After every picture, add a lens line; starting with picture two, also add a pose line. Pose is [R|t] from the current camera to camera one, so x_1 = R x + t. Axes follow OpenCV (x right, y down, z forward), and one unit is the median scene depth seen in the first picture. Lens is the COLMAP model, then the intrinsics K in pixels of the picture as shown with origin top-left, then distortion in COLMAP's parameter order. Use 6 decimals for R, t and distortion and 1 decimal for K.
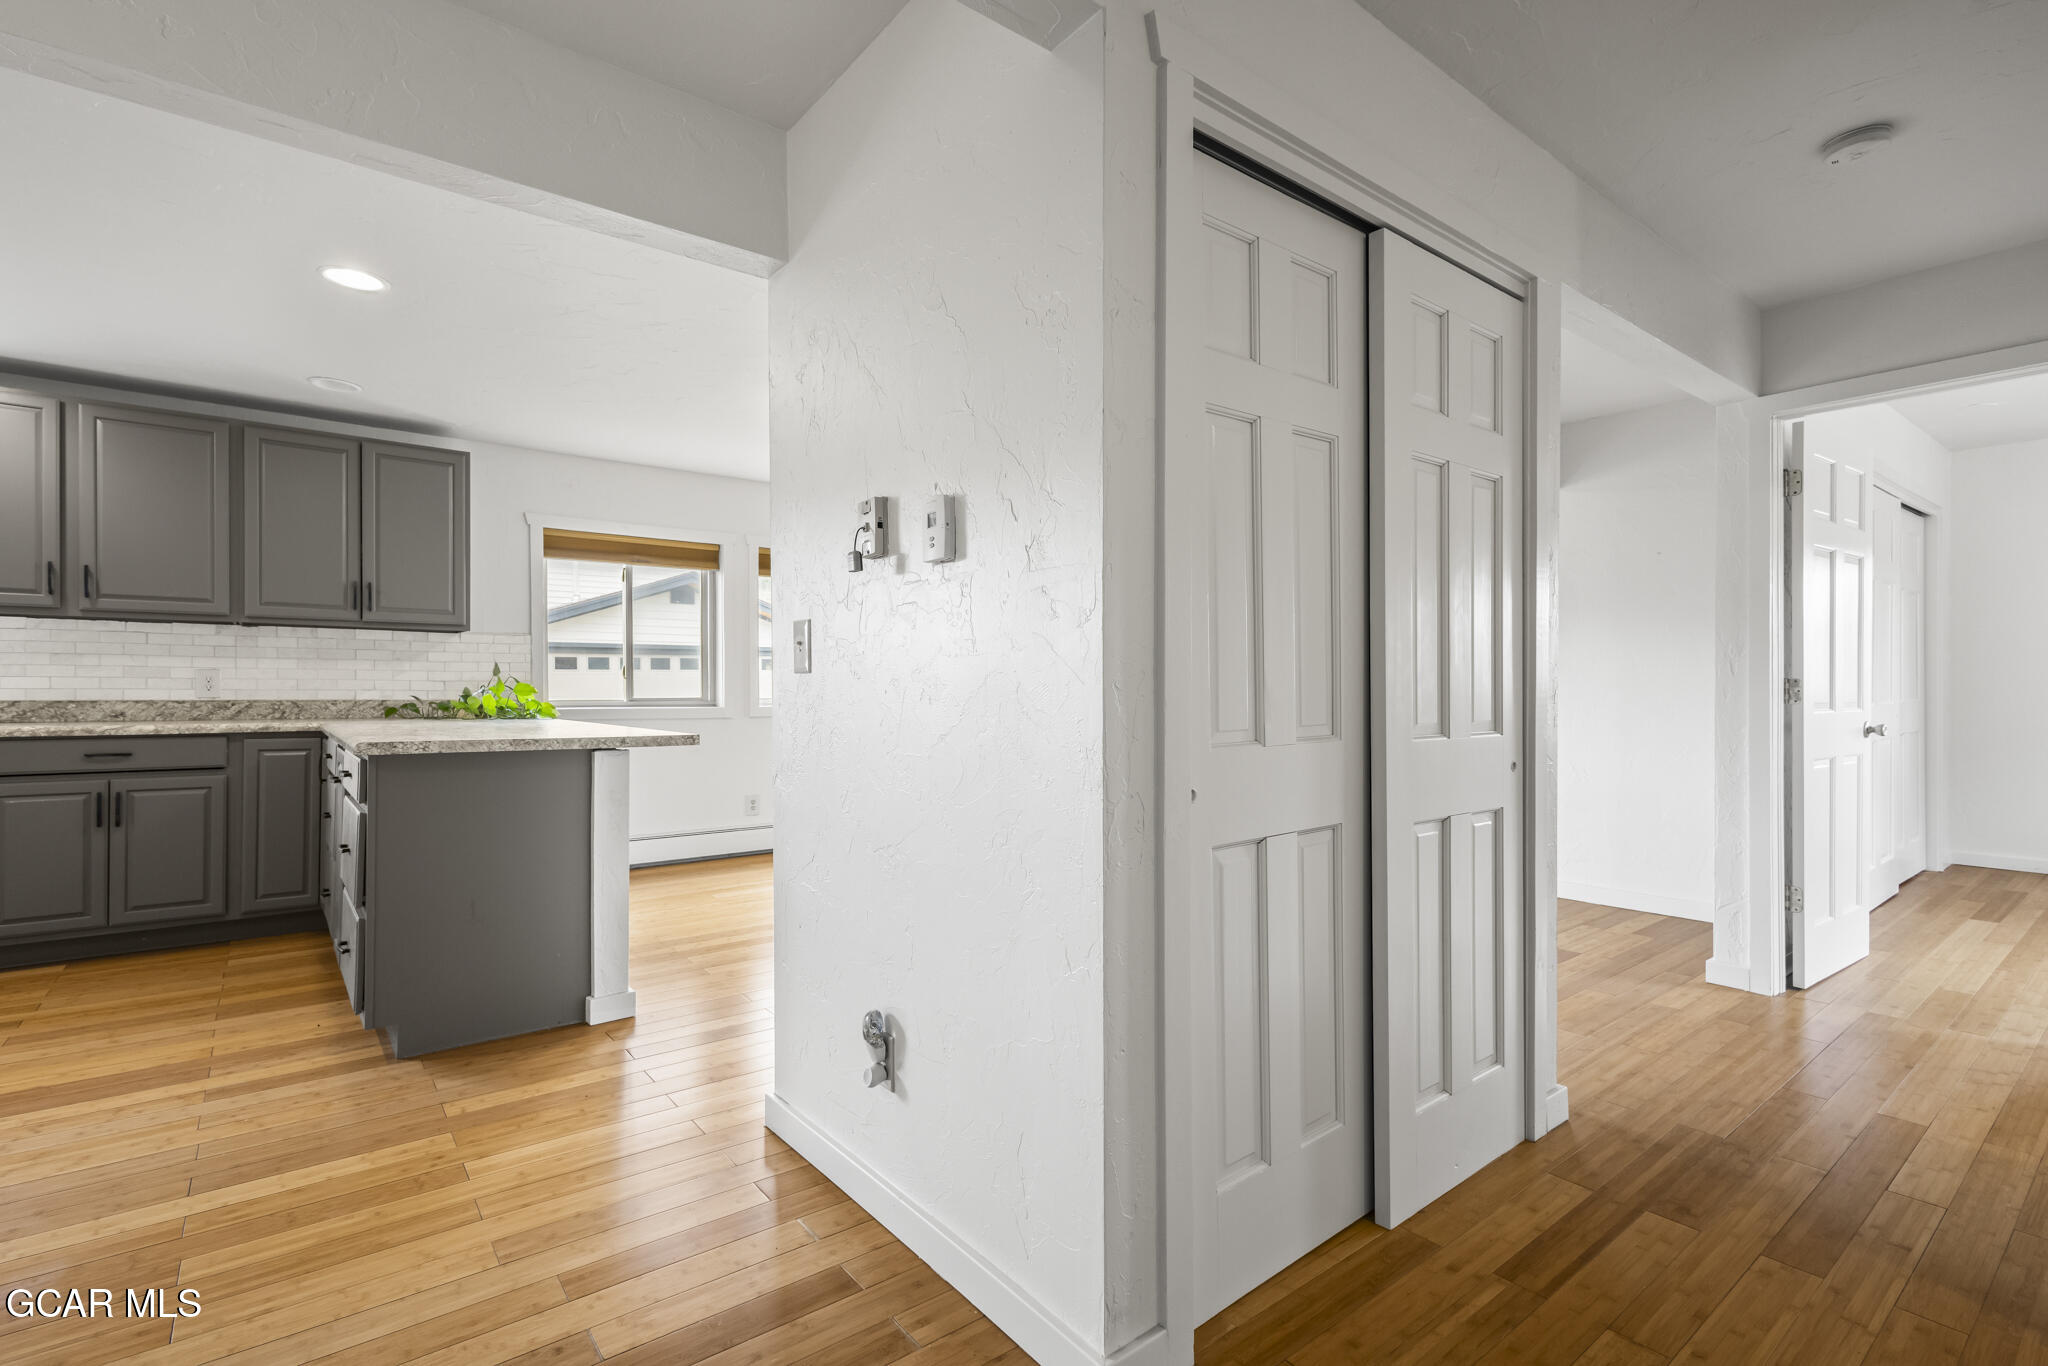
lens RADIAL K [[946.5, 0, 1023.4], [0, 946.5, 689.3], [0, 0, 1]] dist [0.018389, -0.008045]
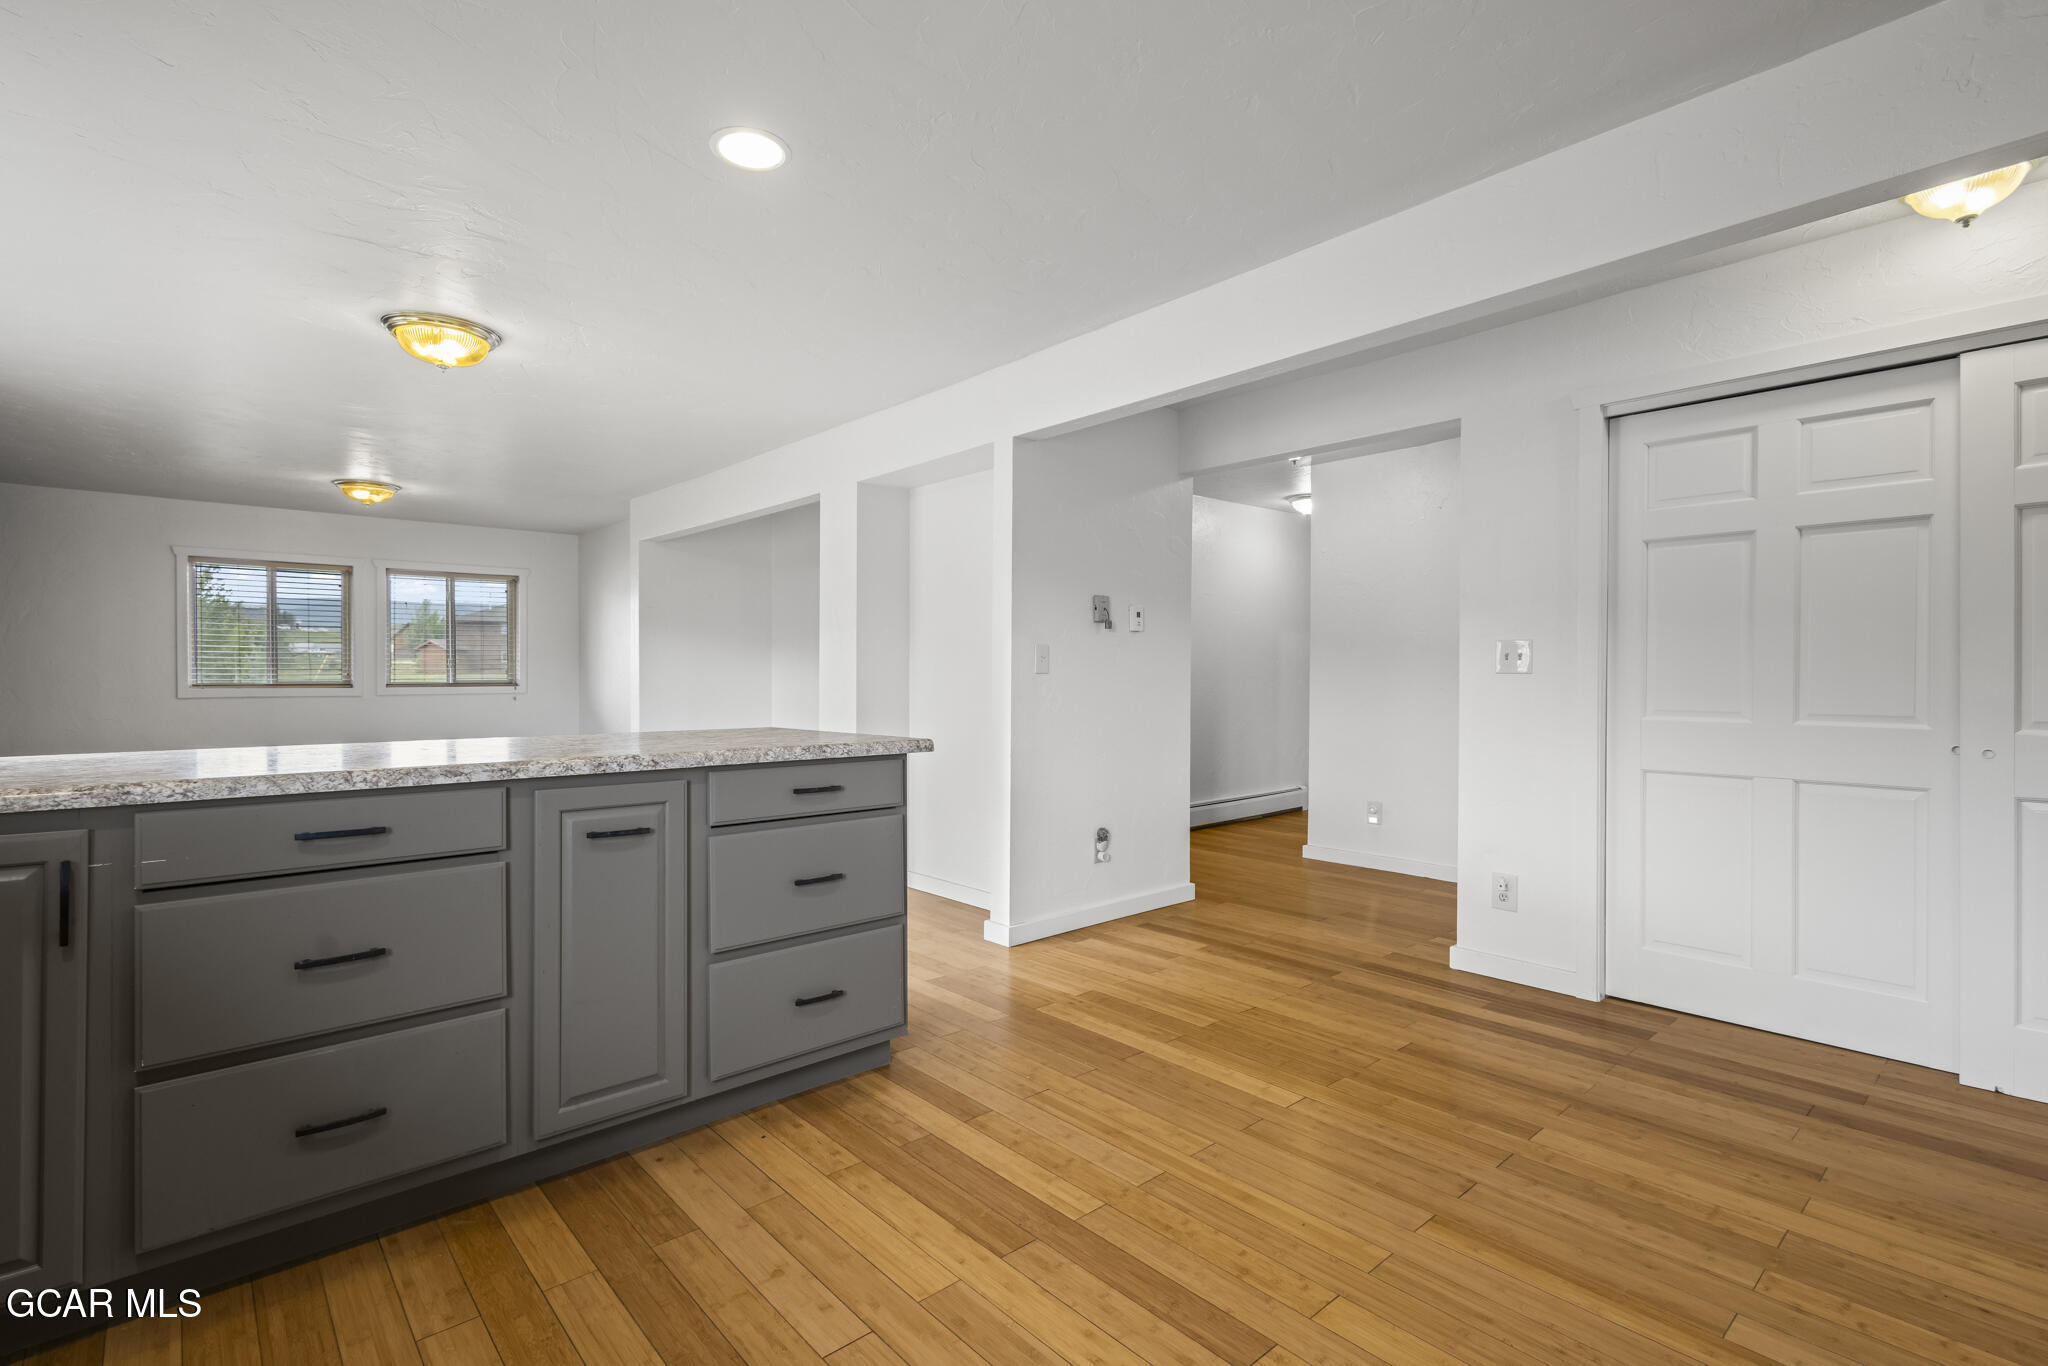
lens RADIAL K [[946.5, 0, 1023.4], [0, 946.5, 689.3], [0, 0, 1]] dist [0.018389, -0.008045]
pose [[-0.062657, -0.015178, 0.997920, -1.130234], [0.000242, 0.999884, 0.015223, -0.008546], [-0.998035, 0.001195, -0.062646, 0.638546]]
